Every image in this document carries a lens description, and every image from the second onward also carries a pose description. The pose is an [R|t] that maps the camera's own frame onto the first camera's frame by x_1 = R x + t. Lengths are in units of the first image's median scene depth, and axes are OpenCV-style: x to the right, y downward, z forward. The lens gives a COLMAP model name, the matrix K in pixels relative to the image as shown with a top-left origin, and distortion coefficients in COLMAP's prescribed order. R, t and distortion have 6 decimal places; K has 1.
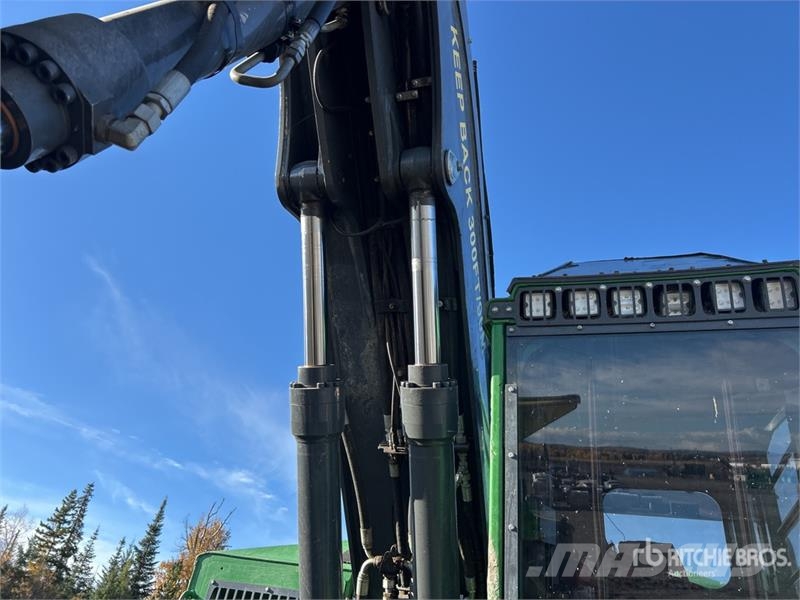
lens RADIAL K [[605.3, 0, 402.4], [0, 605.3, 297.3], [0, 0, 1]] dist [0.059739, -0.069905]
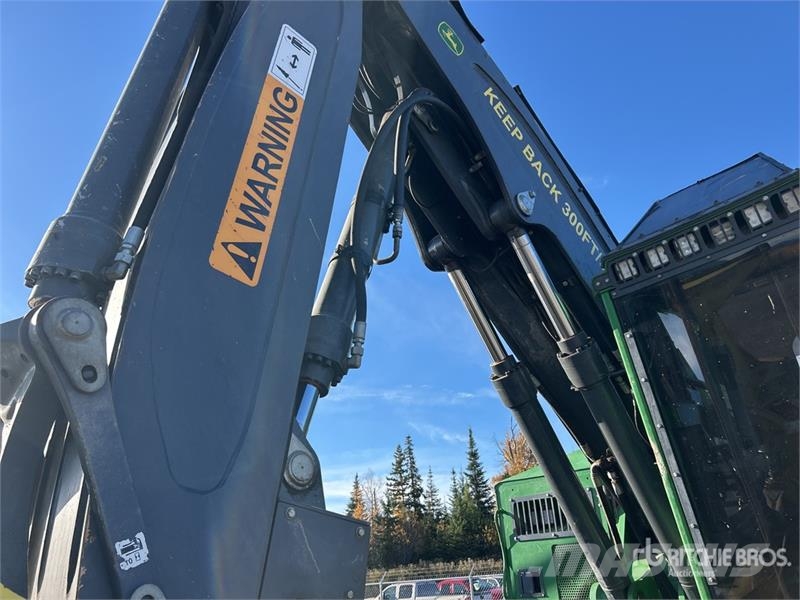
lens RADIAL K [[605.3, 0, 402.4], [0, 605.3, 297.3], [0, 0, 1]] dist [0.059739, -0.069905]
pose [[0.842919, -0.393805, -0.366612, 0.244656], [0.444971, 0.893288, 0.063536, -0.213508], [0.302469, -0.216688, 0.928202, -0.389841]]
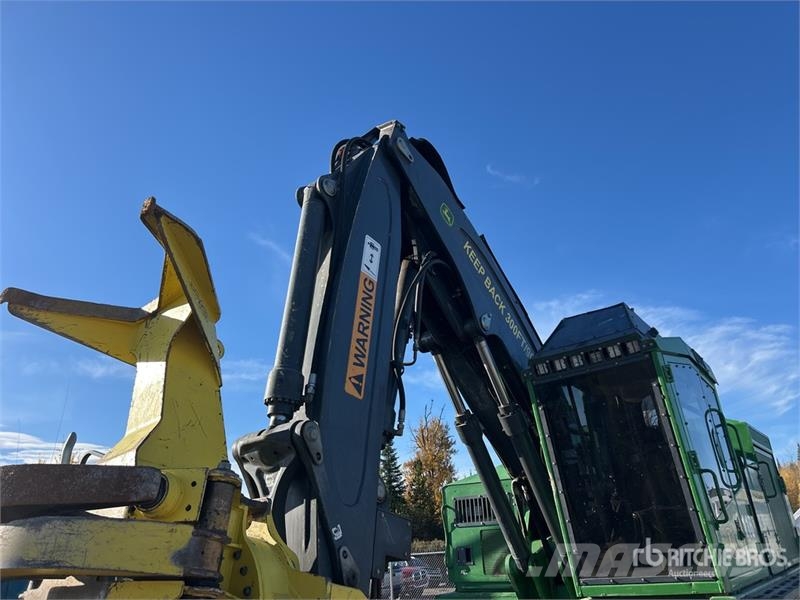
lens RADIAL K [[603.1, 0, 403.8], [0, 603.1, 293.8], [0, 0, 1]] dist [0.074980, -0.100199]
pose [[0.908823, -0.328165, -0.257581, 0.381289], [0.370396, 0.918826, 0.136260, -0.666415], [0.191957, -0.219243, 0.956601, -1.094688]]
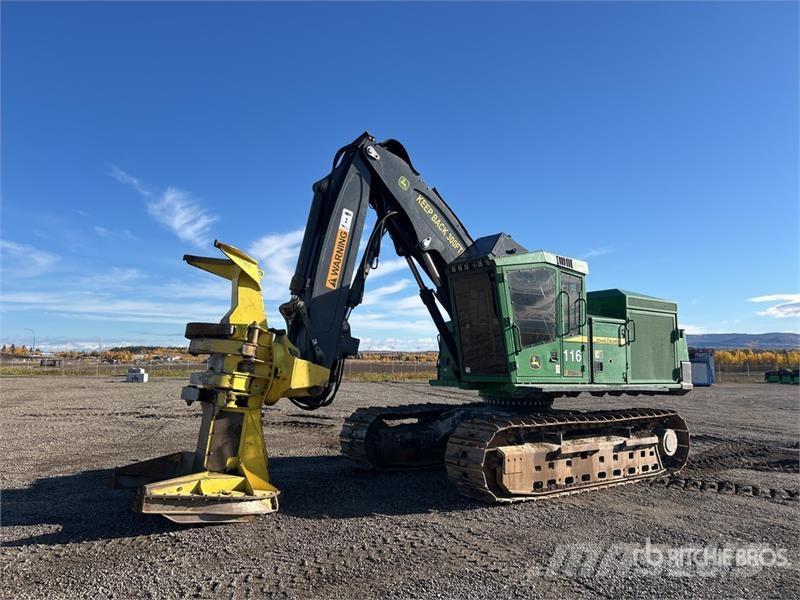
lens RADIAL K [[603.1, 0, 403.8], [0, 603.1, 293.8], [0, 0, 1]] dist [0.074980, -0.100199]
pose [[0.774480, -0.205380, -0.598331, 2.163788], [0.432676, 0.861975, 0.264178, -0.975932], [0.461490, -0.463484, 0.756446, -2.164321]]
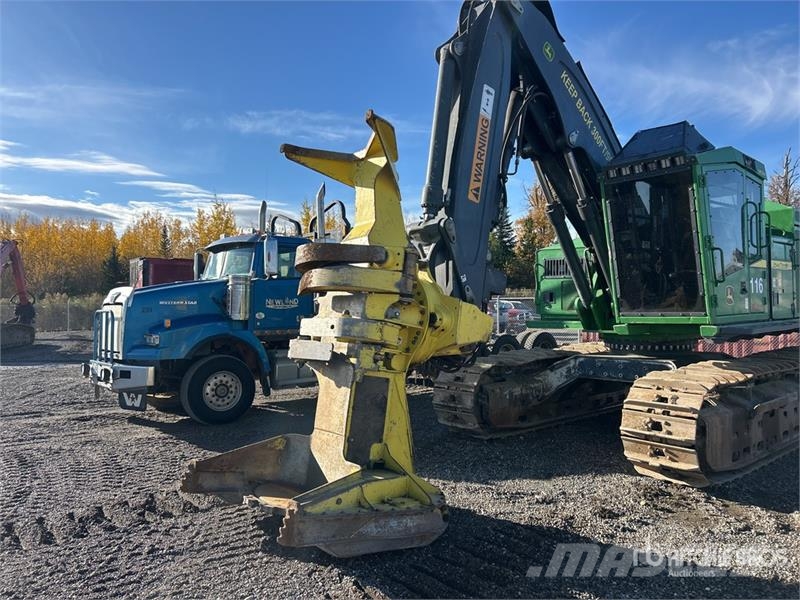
lens RADIAL K [[603.1, 0, 399.2], [0, 603.1, 292.7], [0, 0, 1]] dist [0.075899, -0.107449]
pose [[0.834148, -0.162850, -0.526951, 0.761595], [0.415769, 0.813436, 0.406765, -1.079637], [0.362399, -0.558392, 0.746234, -1.849414]]
